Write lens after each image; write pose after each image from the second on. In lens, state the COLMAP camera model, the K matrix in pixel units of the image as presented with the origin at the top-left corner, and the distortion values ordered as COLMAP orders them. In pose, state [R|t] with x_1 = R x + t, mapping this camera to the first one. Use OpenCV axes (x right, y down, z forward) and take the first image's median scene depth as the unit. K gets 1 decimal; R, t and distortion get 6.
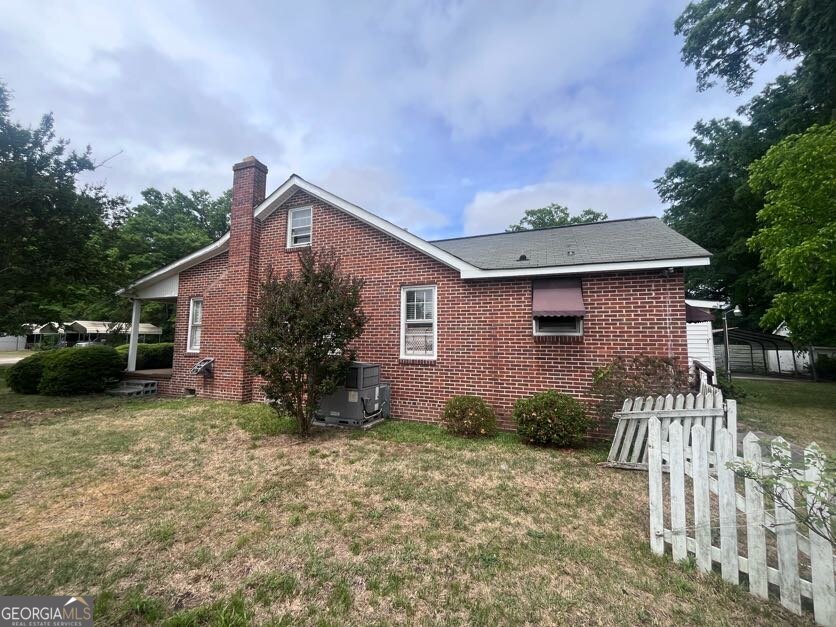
lens RADIAL K [[337.5, 0, 418.6], [0, 337.5, 313.9], [0, 0, 1]] dist [-0.001761, -0.000096]
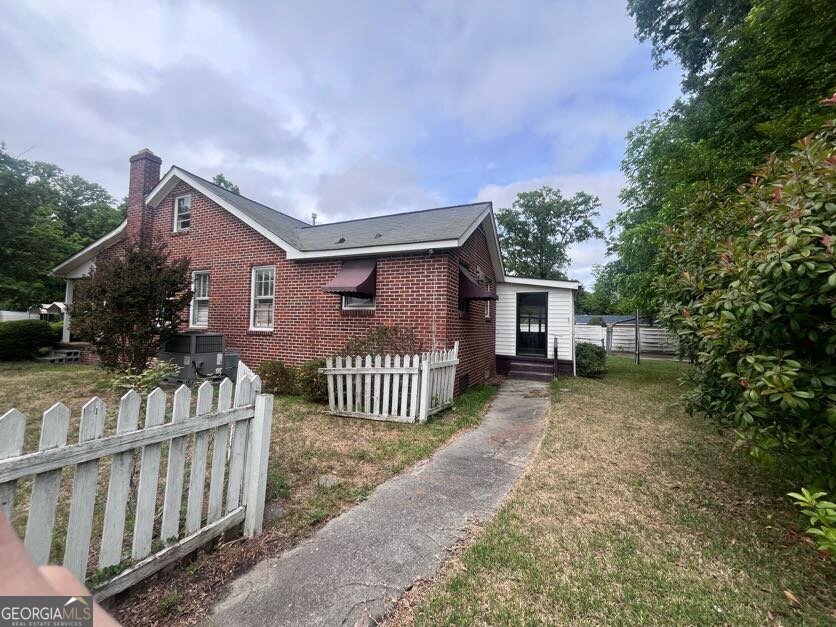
lens RADIAL K [[337.5, 0, 417.7], [0, 337.5, 313.7], [0, 0, 1]] dist [-0.001761, -0.000096]
pose [[0.998922, 0.008373, -0.045669, 0.488500], [-0.006318, 0.998969, 0.044945, 0.018976], [0.045998, -0.044608, 0.997945, -0.092910]]
